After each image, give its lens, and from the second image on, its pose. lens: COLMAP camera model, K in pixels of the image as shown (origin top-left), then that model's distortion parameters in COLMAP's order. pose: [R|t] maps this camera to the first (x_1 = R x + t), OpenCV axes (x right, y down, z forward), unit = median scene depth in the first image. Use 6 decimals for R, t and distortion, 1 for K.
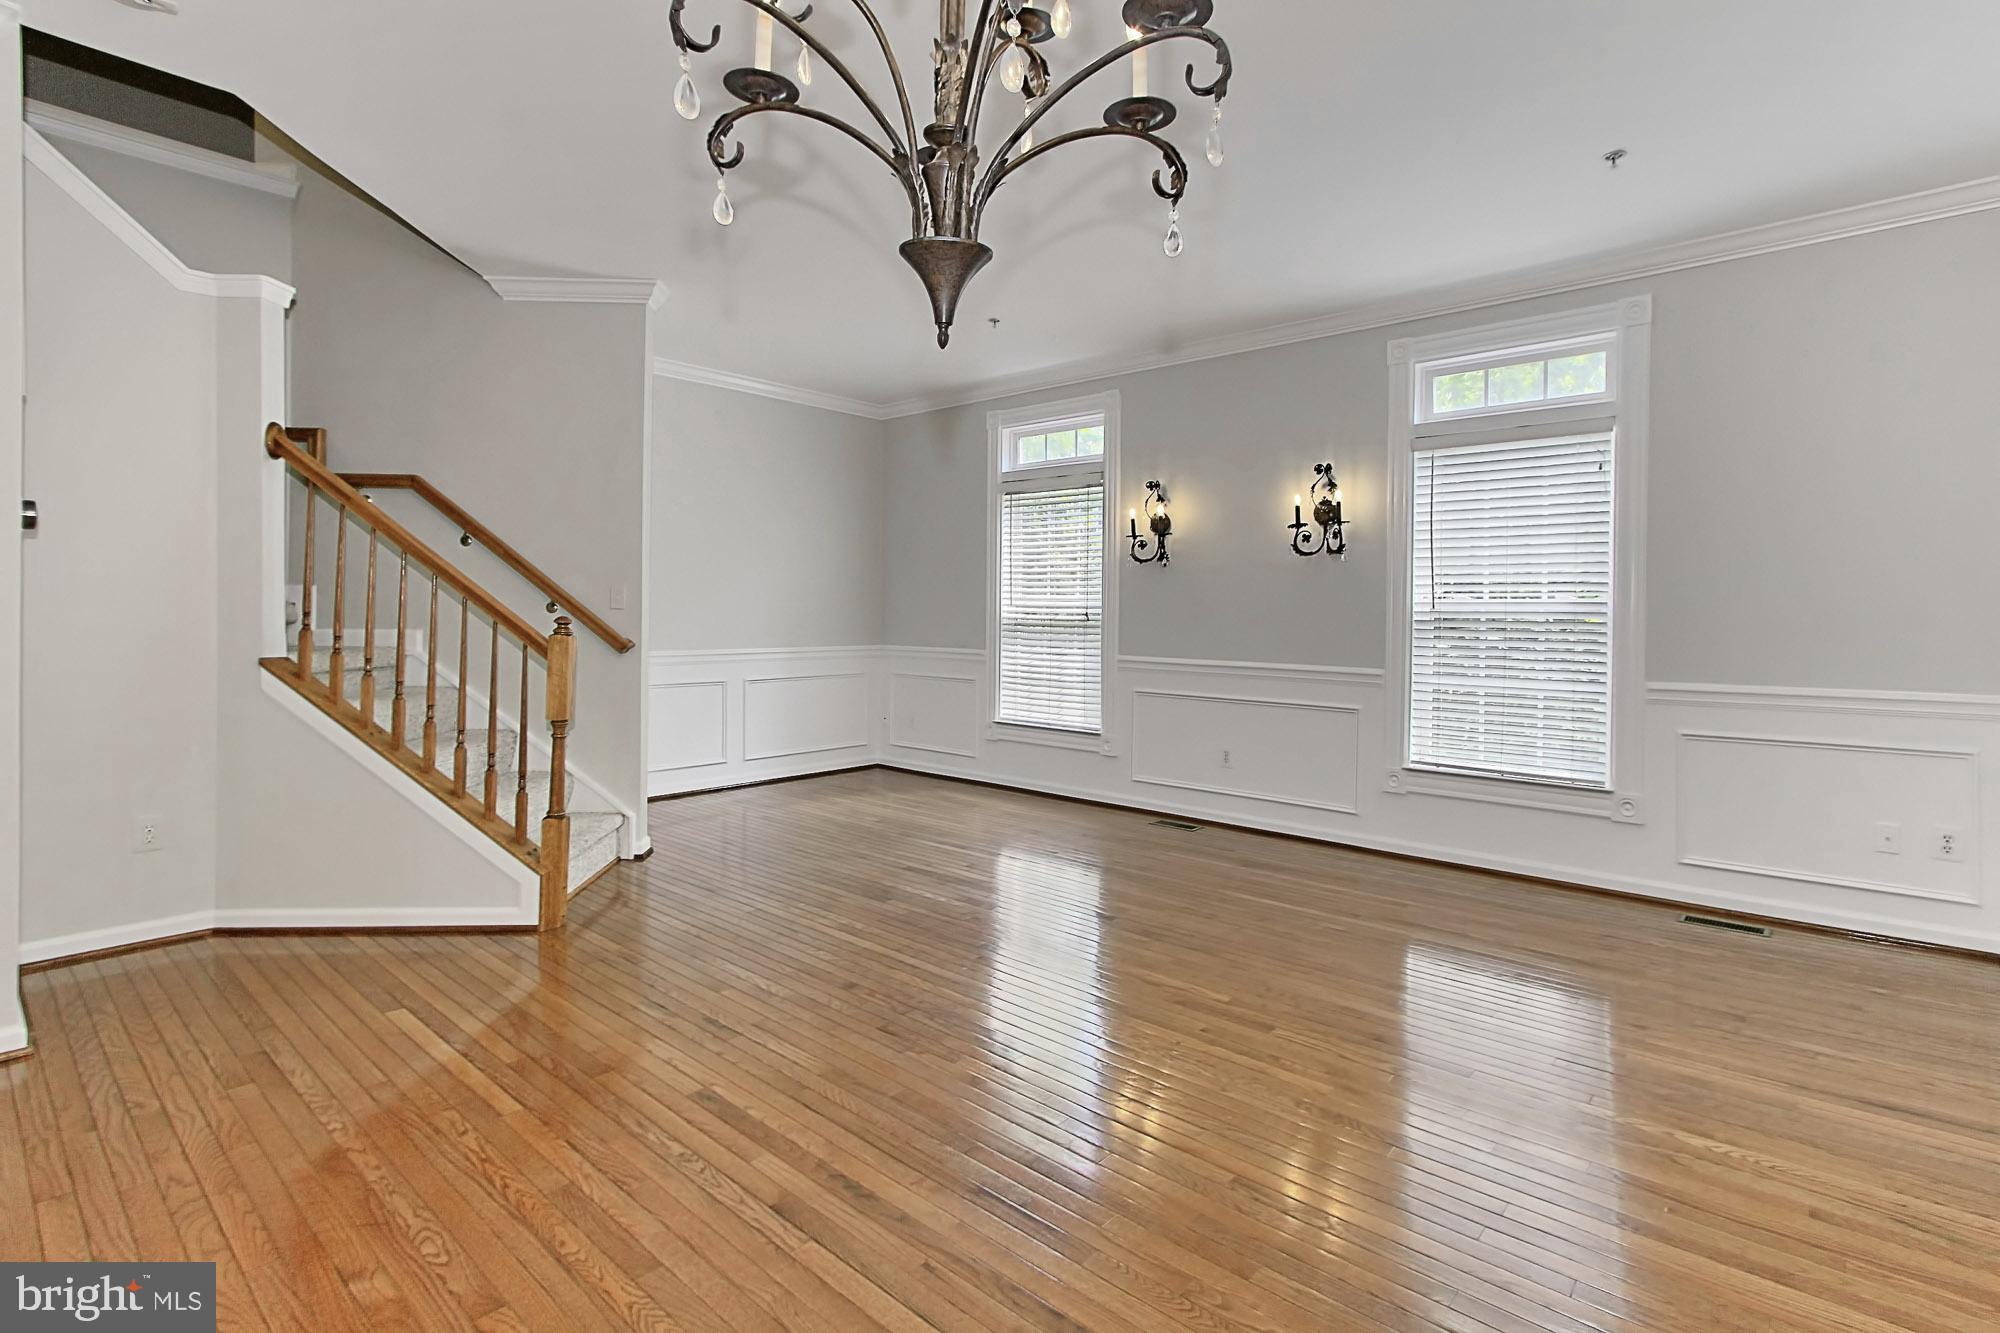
lens RADIAL K [[960.0, 0, 977.5], [0, 960.0, 618.7], [0, 0, 1]] dist [-0.004418, 0.002714]
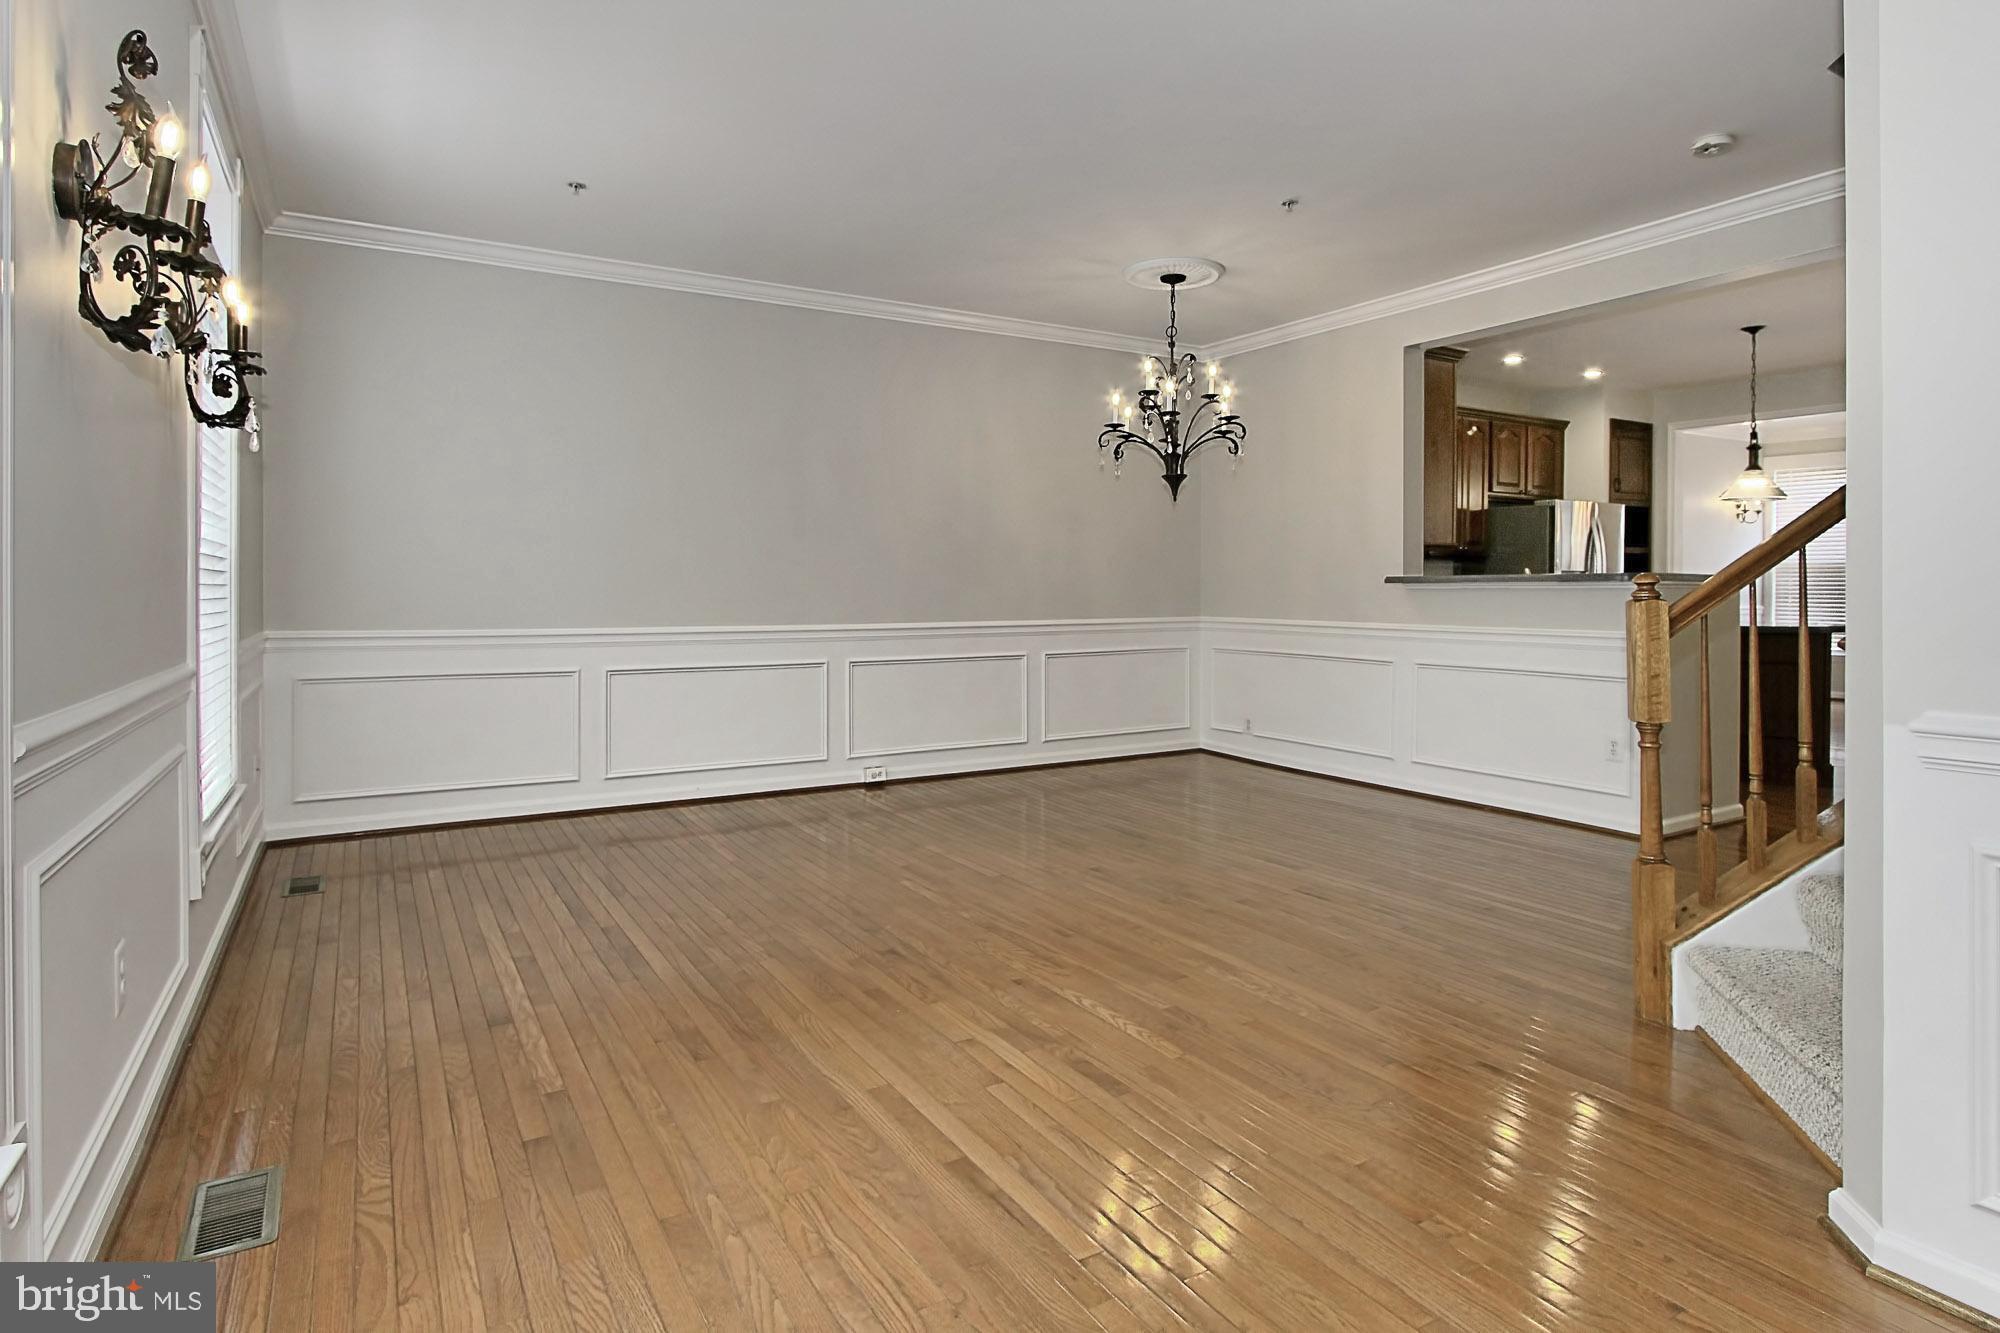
lens RADIAL K [[1046.4, 0, 973.4], [0, 1046.4, 605.5], [0, 0, 1]] dist [-0.022687, 0.002423]
pose [[-0.952452, -0.012774, 0.304419, -0.148680], [-0.006161, 0.999724, 0.022675, 0.005083], [-0.304625, 0.019721, -0.952268, 1.428779]]
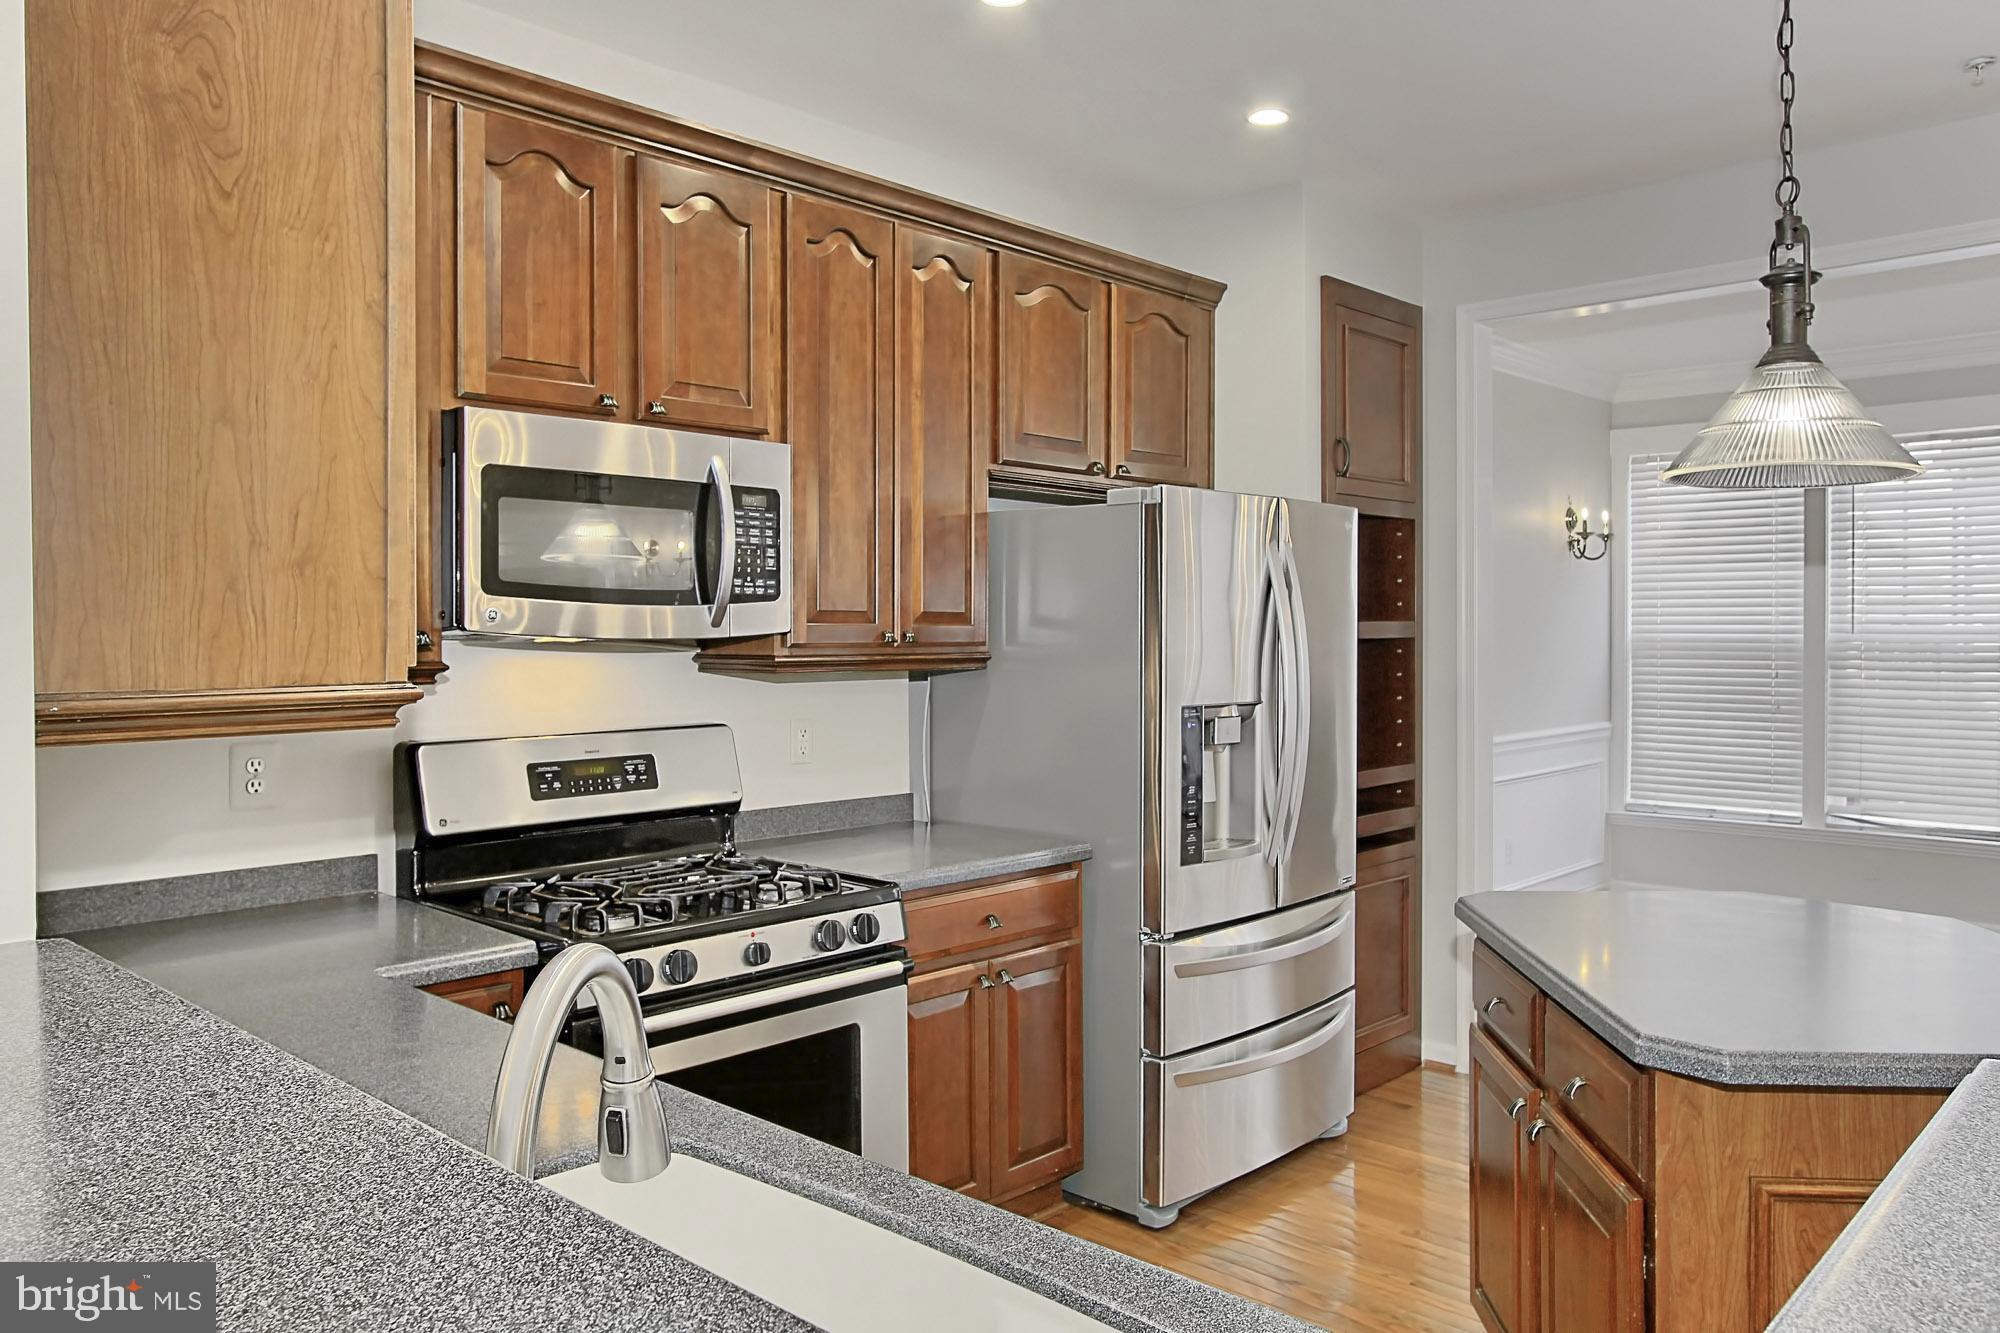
lens RADIAL K [[1473.0, 0, 962.0], [0, 1473.0, 650.7], [0, 0, 1]] dist [-0.006503, 0.000881]
pose [[-0.999821, -0.003496, 0.018591, -0.429974], [-0.003263, 0.999916, 0.012518, -0.054325], [-0.018633, 0.012455, -0.999749, 0.349931]]
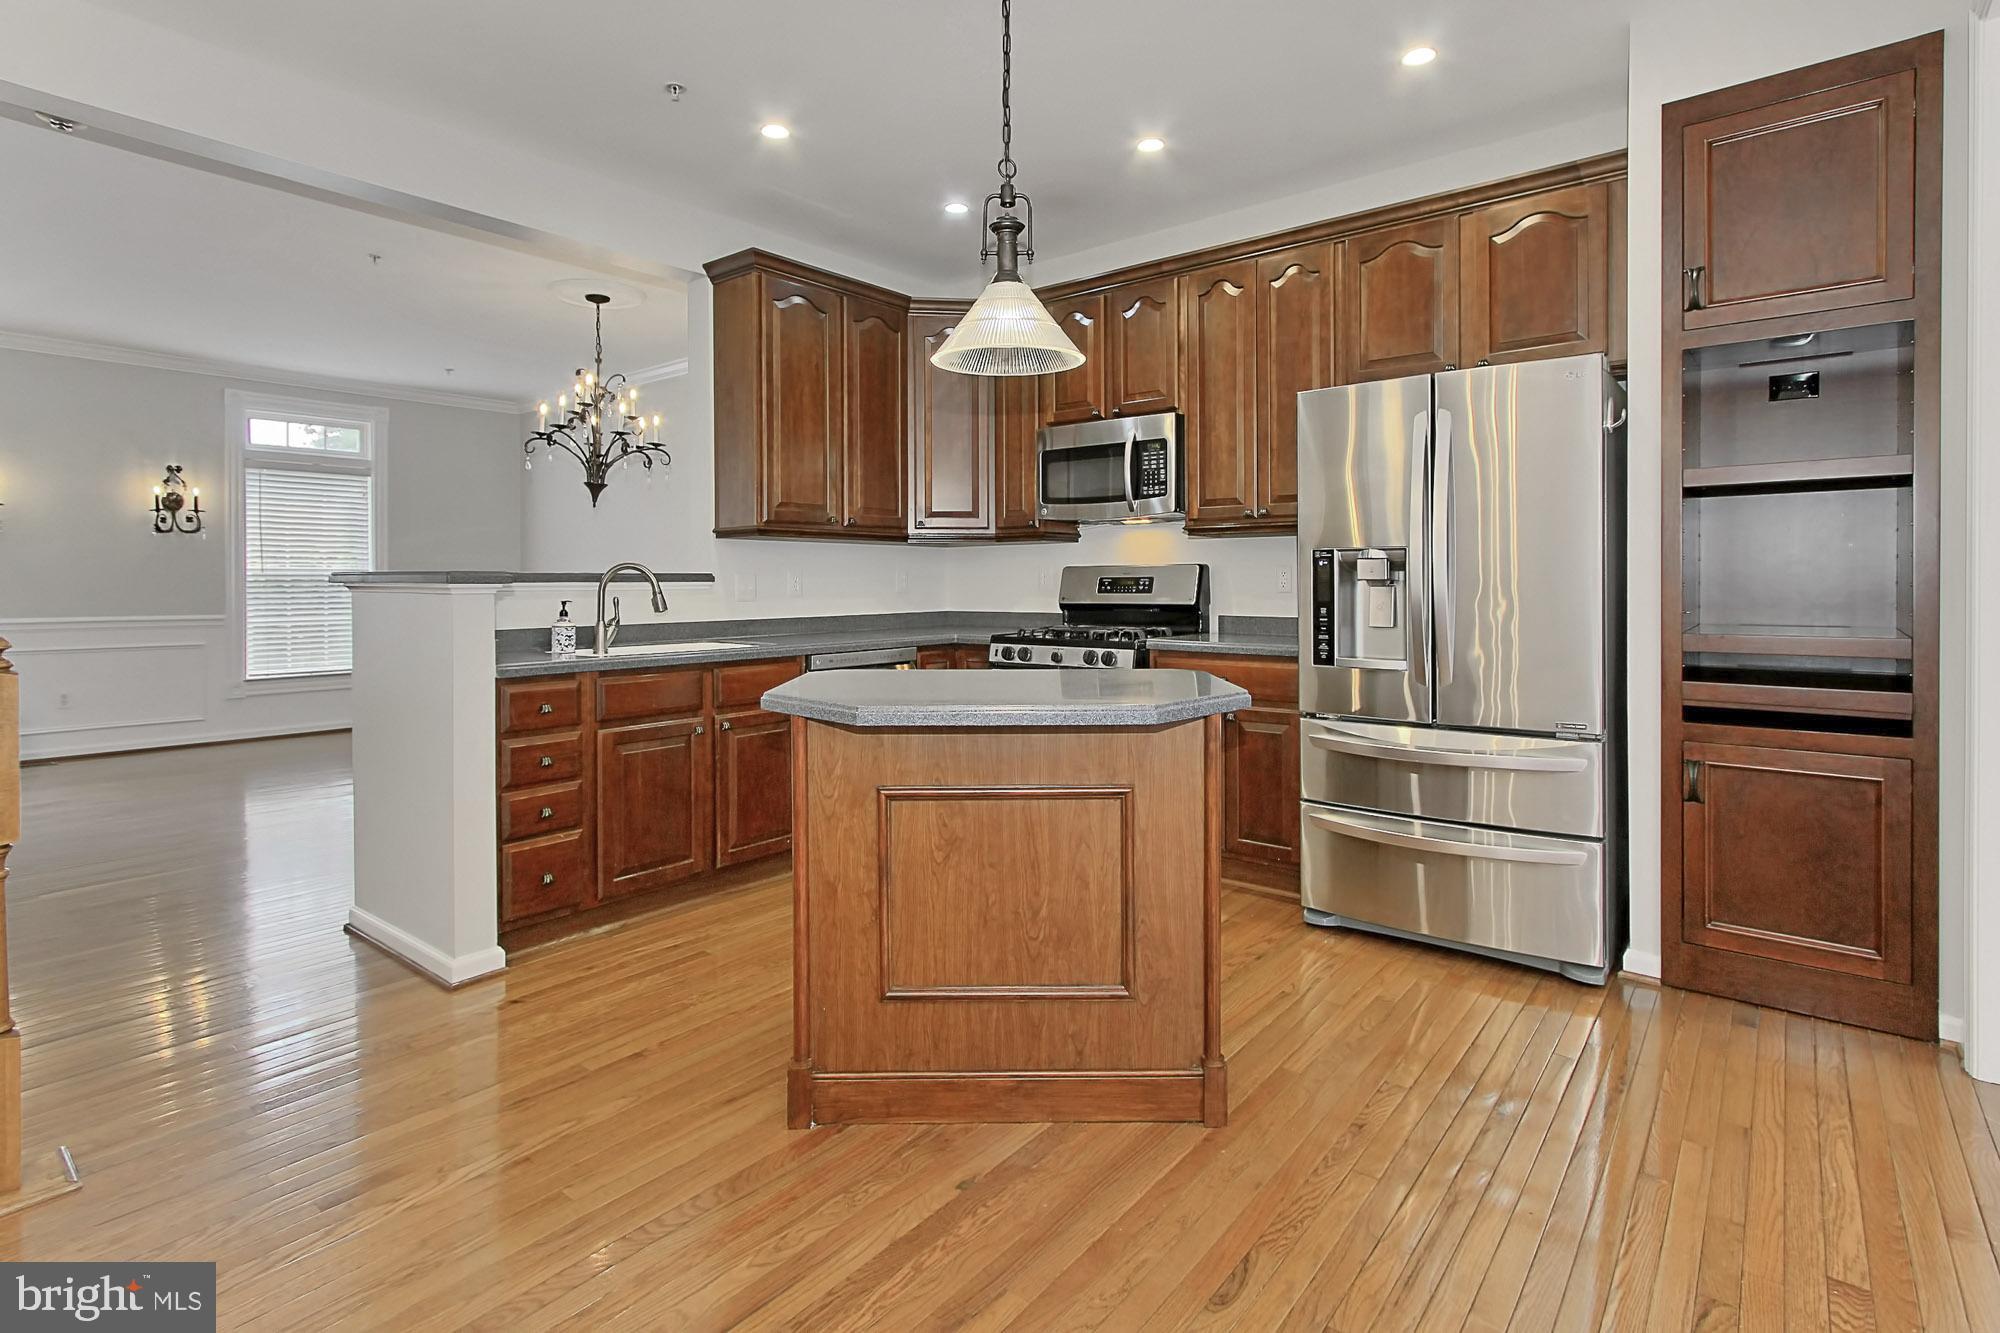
lens RADIAL K [[1060.1, 0, 1005.9], [0, 1060.1, 590.9], [0, 0, 1]] dist [0.010515, -0.000093]
pose [[-0.026912, -0.016422, 0.999503, -1.248527], [0.005108, 0.999850, 0.016566, -0.002427], [-0.999625, 0.005551, -0.026824, -0.153008]]
